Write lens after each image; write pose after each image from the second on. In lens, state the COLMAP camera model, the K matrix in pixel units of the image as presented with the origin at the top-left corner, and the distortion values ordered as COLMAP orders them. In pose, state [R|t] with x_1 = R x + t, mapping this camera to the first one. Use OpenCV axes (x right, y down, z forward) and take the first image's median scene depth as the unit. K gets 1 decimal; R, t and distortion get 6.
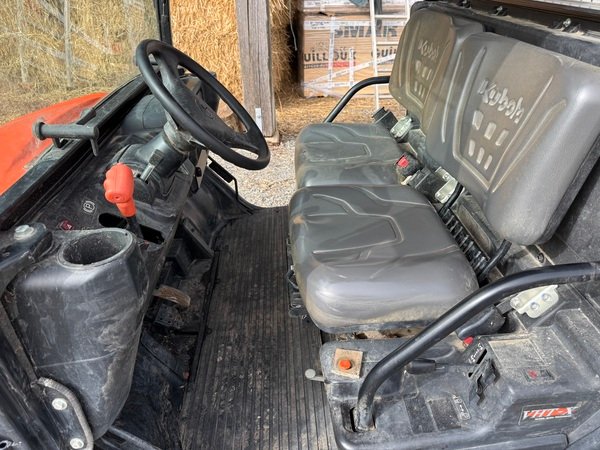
lens RADIAL K [[413.2, 0, 300.0], [0, 413.2, 225.0], [0, 0, 1]] dist [-0.005811, -0.002529]
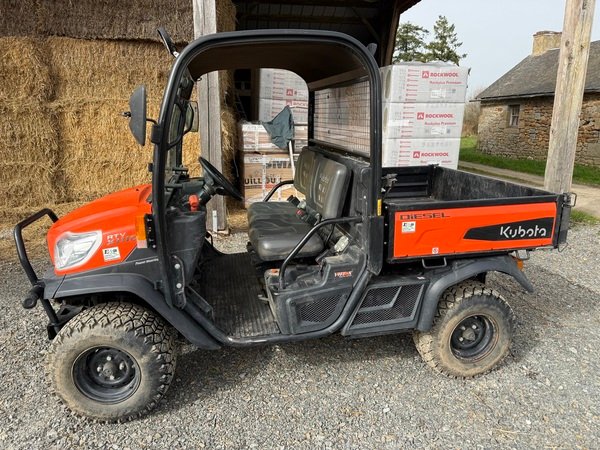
lens RADIAL K [[413.2, 0, 300.0], [0, 413.2, 225.0], [0, 0, 1]] dist [-0.005811, -0.002529]
pose [[0.987577, -0.009869, 0.156827, -0.032393], [0.056457, 0.953669, -0.295513, 0.201798], [-0.146645, 0.300696, 0.942378, -0.377823]]
